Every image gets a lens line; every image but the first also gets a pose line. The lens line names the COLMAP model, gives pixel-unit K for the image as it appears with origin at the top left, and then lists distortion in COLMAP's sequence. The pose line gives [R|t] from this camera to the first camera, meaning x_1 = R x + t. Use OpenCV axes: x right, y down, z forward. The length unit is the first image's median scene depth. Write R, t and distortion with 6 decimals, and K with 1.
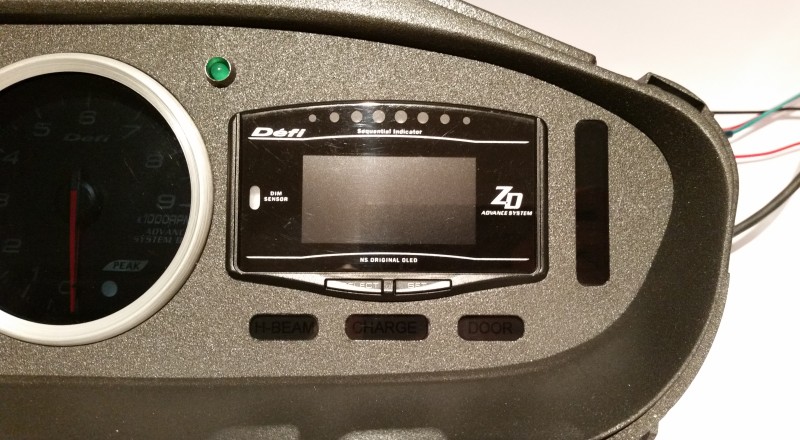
lens RADIAL K [[670.6, 0, 412.1], [0, 670.6, 224.7], [0, 0, 1]] dist [0.174743, -0.509950]
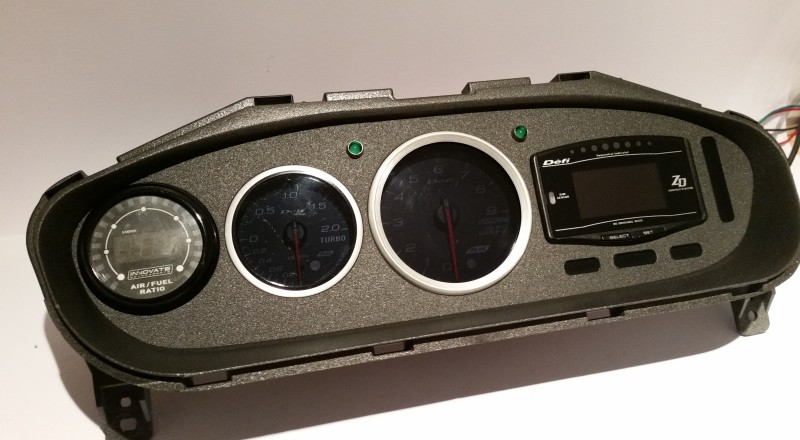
lens RADIAL K [[670.6, 0, 412.1], [0, 670.6, 224.7], [0, 0, 1]] dist [0.174743, -0.509950]
pose [[0.972431, -0.132768, 0.191706, -0.940413], [0.157599, 0.980106, -0.120640, 0.186086], [-0.171875, 0.147527, 0.974010, -0.669597]]
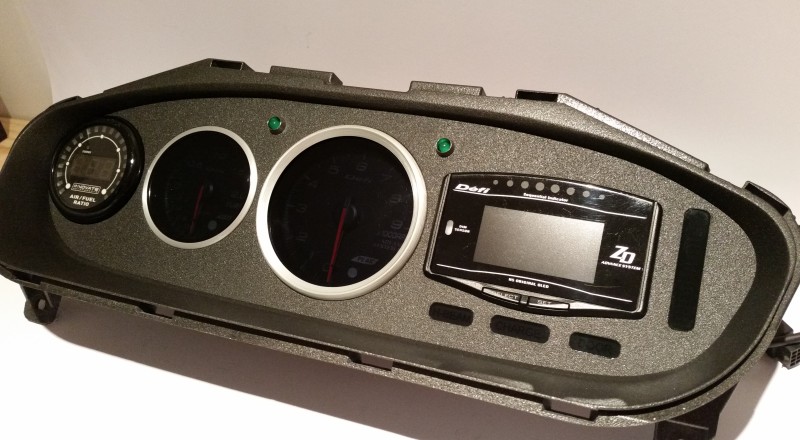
lens RADIAL K [[670.6, 0, 412.1], [0, 670.6, 224.7], [0, 0, 1]] dist [0.174743, -0.509950]
pose [[0.927204, 0.145055, -0.345328, 0.212179], [-0.199319, 0.971667, -0.127024, 0.162732], [0.317118, 0.186608, 0.929846, -0.439631]]
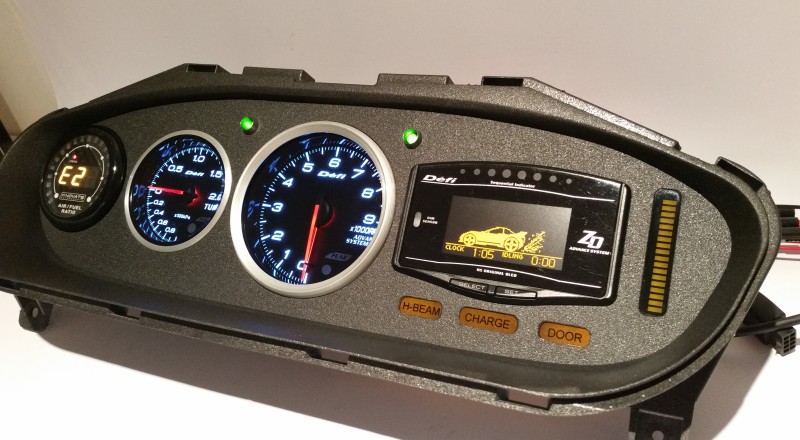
lens RADIAL K [[670.6, 0, 412.1], [0, 670.6, 224.7], [0, 0, 1]] dist [0.174743, -0.509950]
pose [[0.907749, 0.106159, -0.405860, 0.360410], [-0.171154, 0.976991, -0.127256, 0.162003], [0.383012, 0.184981, 0.905033, -0.350514]]
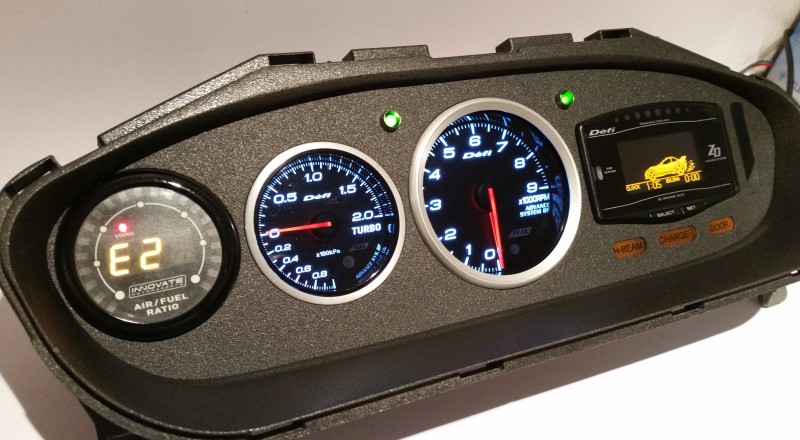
lens RADIAL K [[670.6, 0, 412.1], [0, 670.6, 224.7], [0, 0, 1]] dist [0.174743, -0.509950]
pose [[0.910923, -0.182094, 0.370217, -1.252245], [0.188421, 0.981898, 0.019342, -0.033834], [-0.367038, 0.052138, 0.928744, -0.332043]]
